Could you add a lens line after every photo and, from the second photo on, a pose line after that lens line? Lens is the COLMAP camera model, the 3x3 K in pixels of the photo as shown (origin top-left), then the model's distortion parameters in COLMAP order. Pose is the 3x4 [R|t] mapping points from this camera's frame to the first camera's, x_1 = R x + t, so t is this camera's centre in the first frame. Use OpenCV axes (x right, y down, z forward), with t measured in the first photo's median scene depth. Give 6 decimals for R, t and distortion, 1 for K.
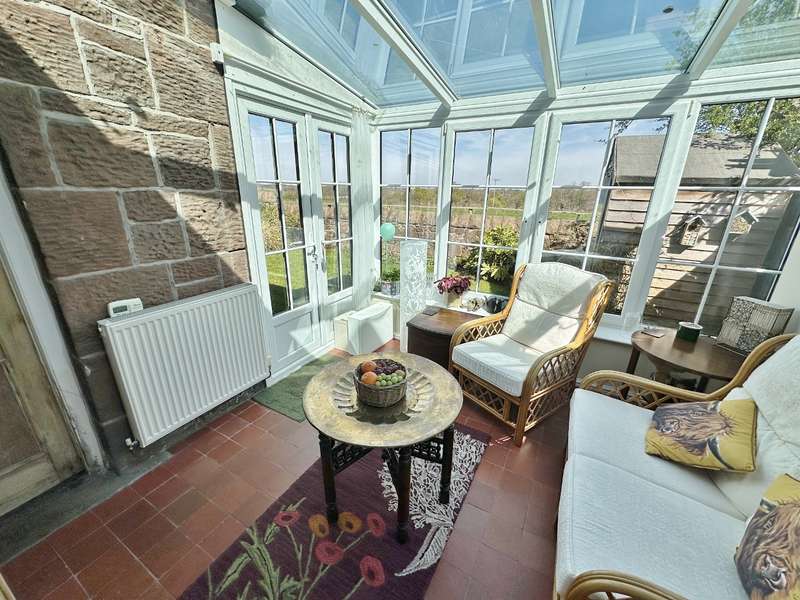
lens RADIAL K [[319.4, 0, 401.2], [0, 319.4, 302.3], [0, 0, 1]] dist [-0.002373, -0.000054]
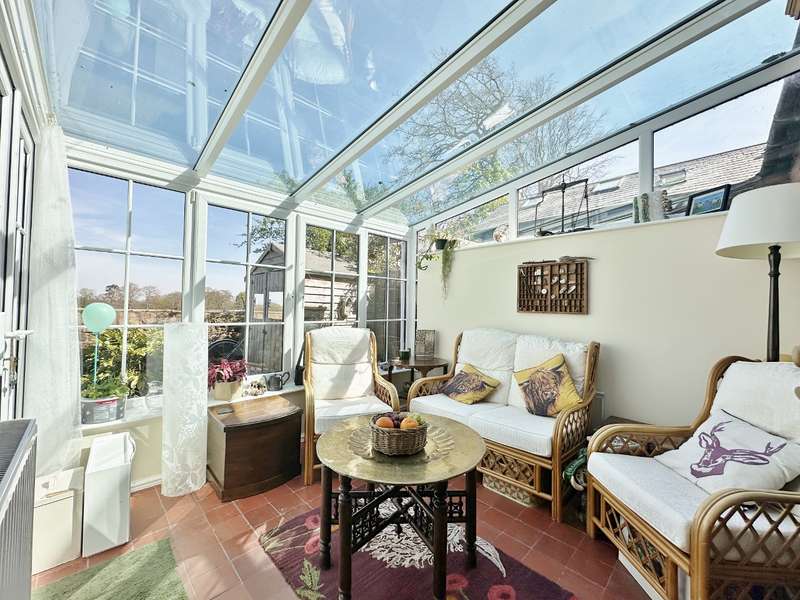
lens RADIAL K [[319.4, 0, 401.1], [0, 319.4, 300.8], [0, 0, 1]] dist [-0.002373, -0.000054]
pose [[0.283526, 0.007449, 0.958936, -0.566521], [0.305917, 0.947021, -0.097806, -0.015021], [-0.908861, 0.321085, 0.266226, 0.357650]]
